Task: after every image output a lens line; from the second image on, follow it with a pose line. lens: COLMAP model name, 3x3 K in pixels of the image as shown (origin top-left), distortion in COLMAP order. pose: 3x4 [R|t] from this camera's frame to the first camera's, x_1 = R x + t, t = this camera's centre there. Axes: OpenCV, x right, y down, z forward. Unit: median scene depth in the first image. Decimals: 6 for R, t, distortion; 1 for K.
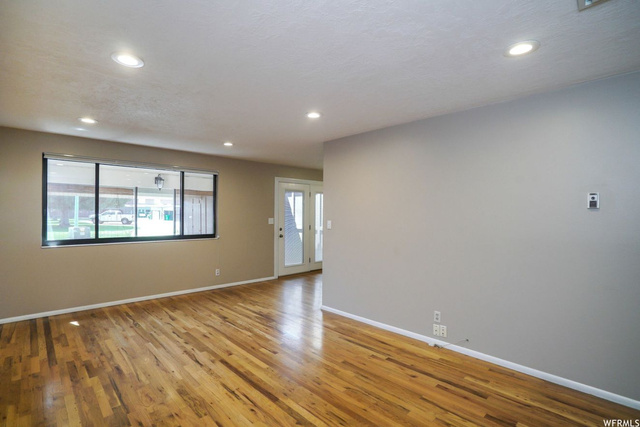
lens RADIAL K [[312.2, 0, 316.4], [0, 312.2, 212.9], [0, 0, 1]] dist [-0.024792, 0.000640]
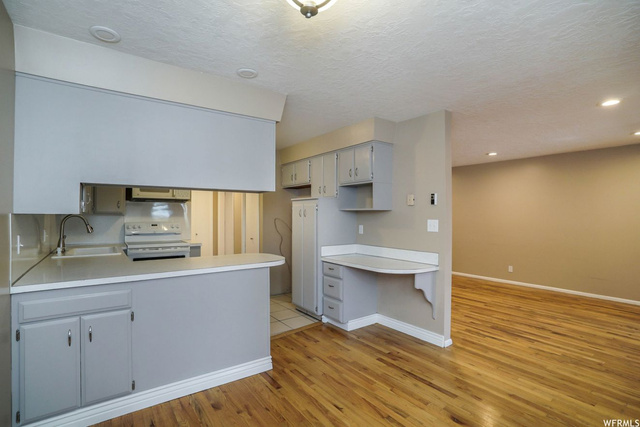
lens RADIAL K [[307.7, 0, 318.3], [0, 307.7, 215.3], [0, 0, 1]] dist [-0.051072, 0.021981]
pose [[-0.990768, -0.008913, 0.135274, 0.317427], [-0.009036, 0.999959, -0.000298, 0.020233], [-0.135266, -0.001517, -0.990808, 2.411200]]
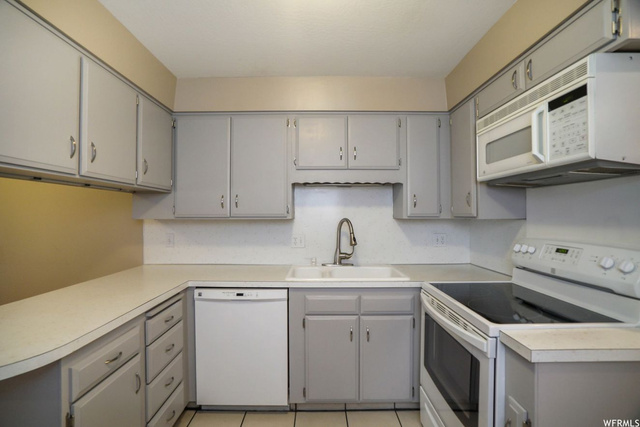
lens RADIAL K [[307.7, 0, 318.3], [0, 307.7, 215.3], [0, 0, 1]] dist [-0.051072, 0.021981]
pose [[0.686549, -0.004313, 0.727071, 0.655185], [0.003846, 0.999990, 0.002301, 0.012851], [-0.727073, 0.001217, 0.686559, 1.059529]]
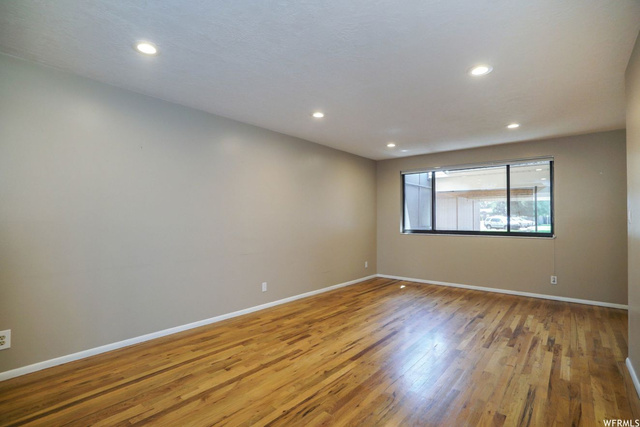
lens RADIAL K [[307.7, 0, 318.3], [0, 307.7, 215.3], [0, 0, 1]] dist [-0.051072, 0.021981]
pose [[0.110832, -0.019904, -0.993640, 0.698916], [0.001760, 0.999802, -0.019831, 0.063593], [0.993838, 0.000450, 0.110845, 0.526996]]
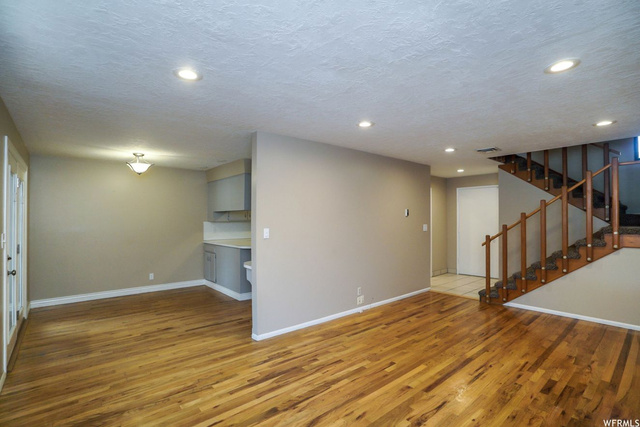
lens RADIAL K [[307.7, 0, 318.3], [0, 307.7, 215.3], [0, 0, 1]] dist [-0.051072, 0.021981]
pose [[0.053066, 0.005298, 0.998577, -1.041784], [0.000825, 0.999985, -0.005349, -0.008700], [-0.998591, 0.001107, 0.053061, 1.120997]]
